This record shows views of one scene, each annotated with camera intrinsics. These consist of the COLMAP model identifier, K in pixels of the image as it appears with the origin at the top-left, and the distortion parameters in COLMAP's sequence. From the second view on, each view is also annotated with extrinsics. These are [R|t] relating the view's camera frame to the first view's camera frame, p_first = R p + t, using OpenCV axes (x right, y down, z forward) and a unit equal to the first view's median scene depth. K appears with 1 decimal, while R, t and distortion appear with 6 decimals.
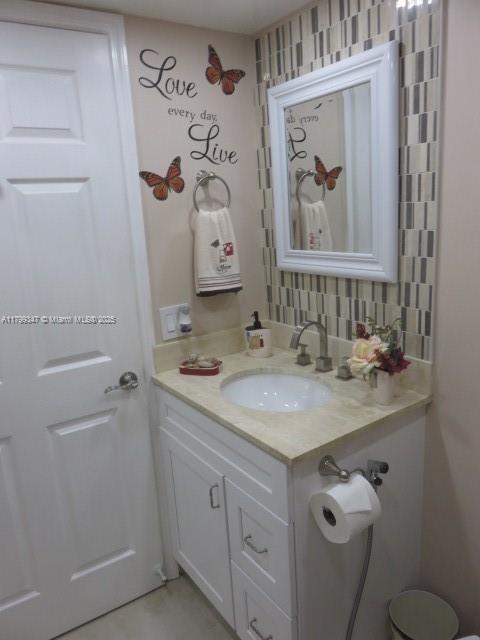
lens RADIAL K [[476.2, 0, 240.0], [0, 476.2, 320.0], [0, 0, 1]] dist [0.002085, -0.000714]
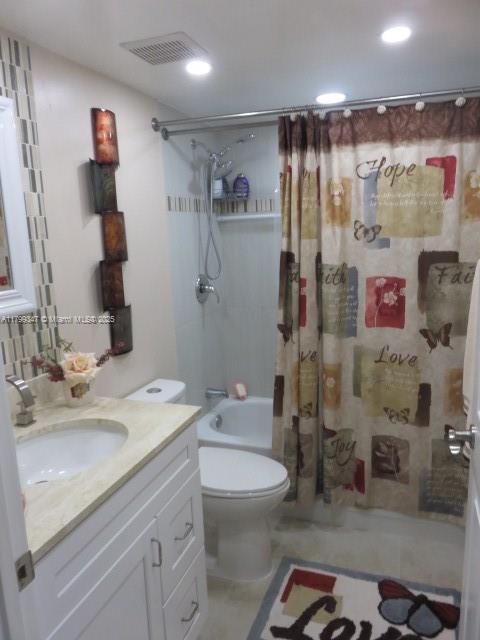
lens RADIAL K [[476.2, 0, 240.0], [0, 476.2, 320.0], [0, 0, 1]] dist [0.002085, -0.000714]
pose [[-0.573077, -0.066499, 0.816799, -0.894958], [0.262810, 0.929146, 0.260036, -0.232893], [-0.776217, 0.363684, -0.514996, 1.269260]]
